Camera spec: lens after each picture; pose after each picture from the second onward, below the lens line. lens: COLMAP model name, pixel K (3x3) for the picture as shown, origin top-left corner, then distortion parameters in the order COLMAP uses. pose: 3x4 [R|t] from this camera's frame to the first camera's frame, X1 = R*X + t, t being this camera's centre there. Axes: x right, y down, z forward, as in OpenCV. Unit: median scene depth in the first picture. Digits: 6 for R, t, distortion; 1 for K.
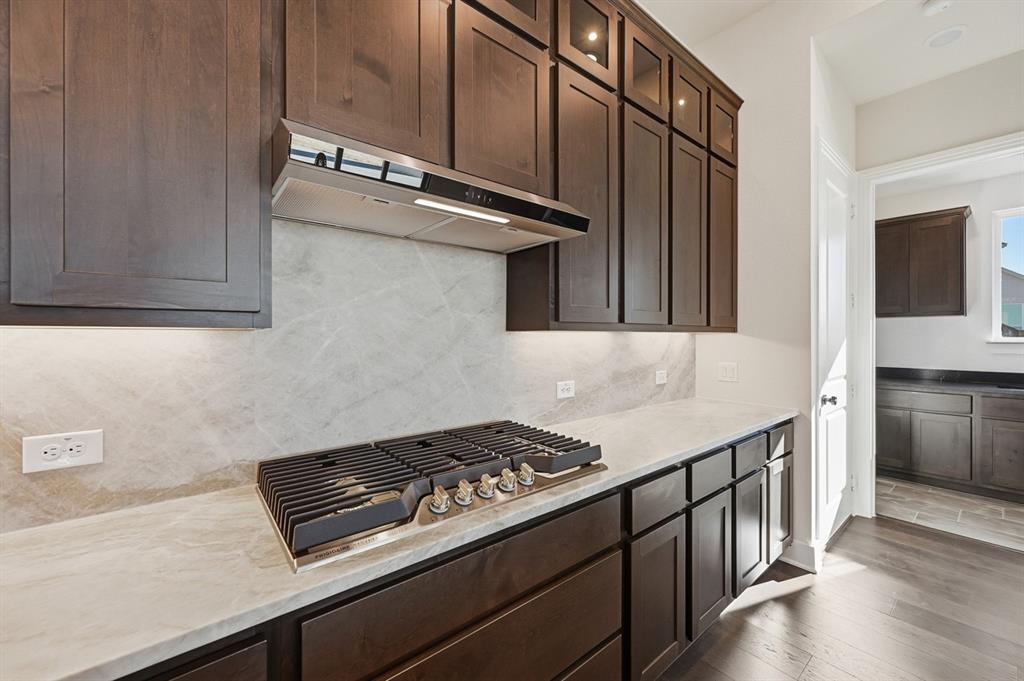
lens RADIAL K [[403.1, 0, 515.8], [0, 403.1, 336.2], [0, 0, 1]] dist [-0.001571, -0.000023]
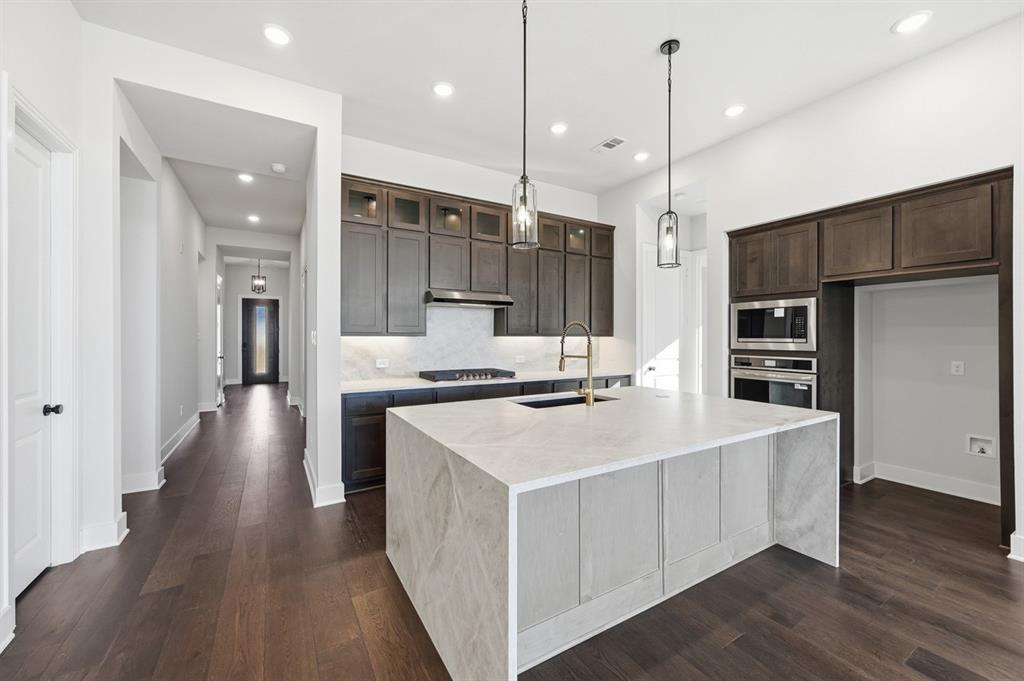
lens RADIAL K [[403.1, 0, 515.8], [0, 403.1, 336.2], [0, 0, 1]] dist [-0.001571, -0.000023]
pose [[0.989513, 0.005125, -0.144354, 0.449833], [-0.004861, 0.999986, 0.002186, -0.016660], [0.144363, -0.001462, 0.989524, -1.463063]]
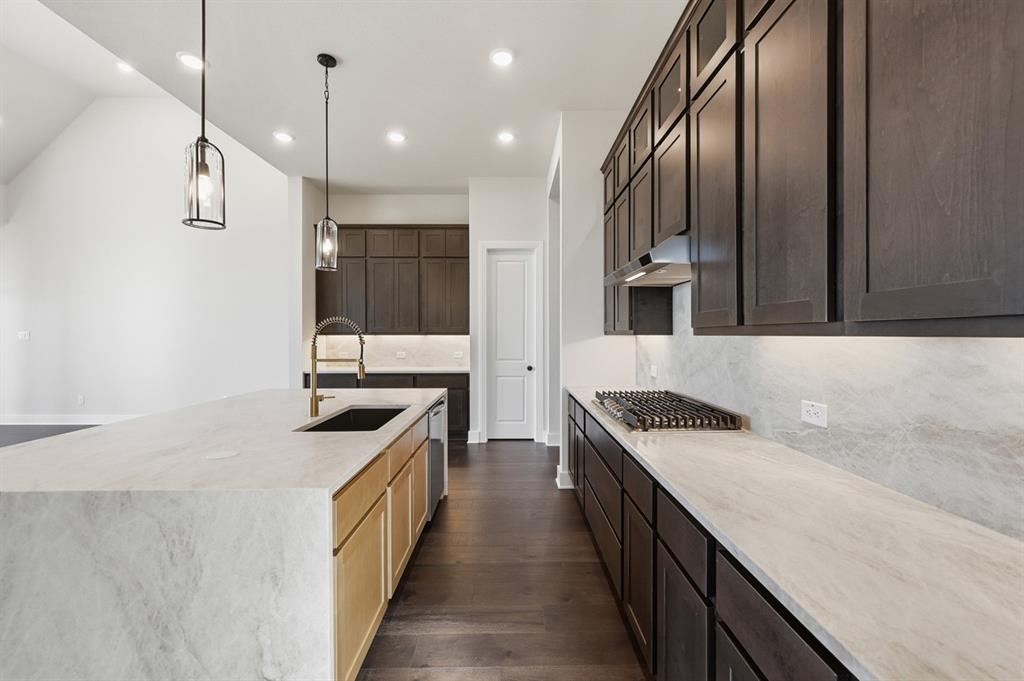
lens RADIAL K [[405.1, 0, 517.5], [0, 405.1, 334.3], [0, 0, 1]] dist [-0.001808, -0.000261]
pose [[-0.626470, 0.000228, -0.779445, 1.028631], [0.000268, 1.000000, 0.000077, -0.013343], [0.779445, -0.000161, -0.626470, 1.021043]]
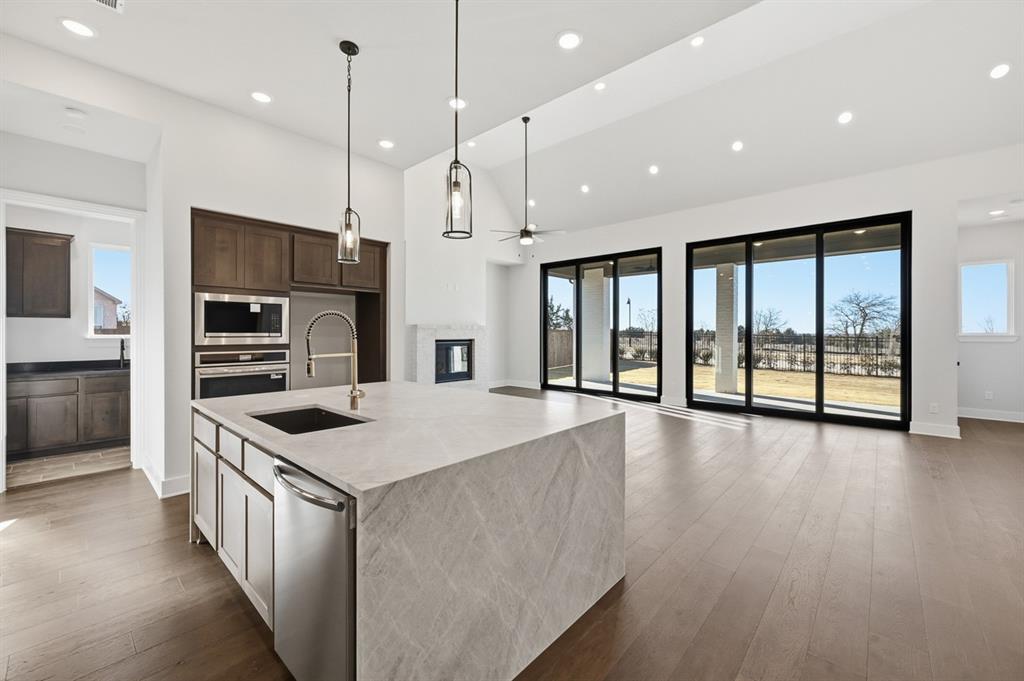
lens RADIAL K [[405.1, 0, 517.5], [0, 405.1, 334.3], [0, 0, 1]] dist [-0.001808, -0.000261]
pose [[-0.154873, 0.002419, 0.987931, -0.703997], [-0.001838, 0.999995, -0.002736, 0.000658], [-0.987933, -0.002239, -0.154868, -0.398941]]
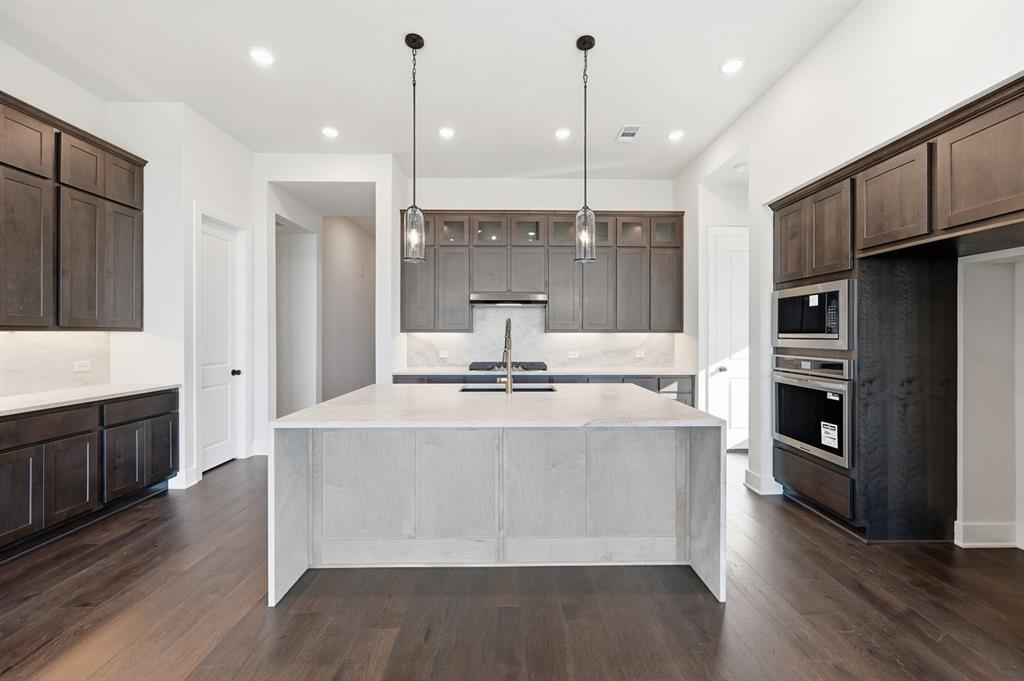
lens RADIAL K [[405.1, 0, 517.5], [0, 405.1, 334.3], [0, 0, 1]] dist [-0.001808, -0.000261]
pose [[0.783672, 0.004227, -0.621160, 1.440900], [-0.002740, 0.999991, 0.003348, -0.007934], [0.621168, -0.000922, 0.783677, -1.259533]]
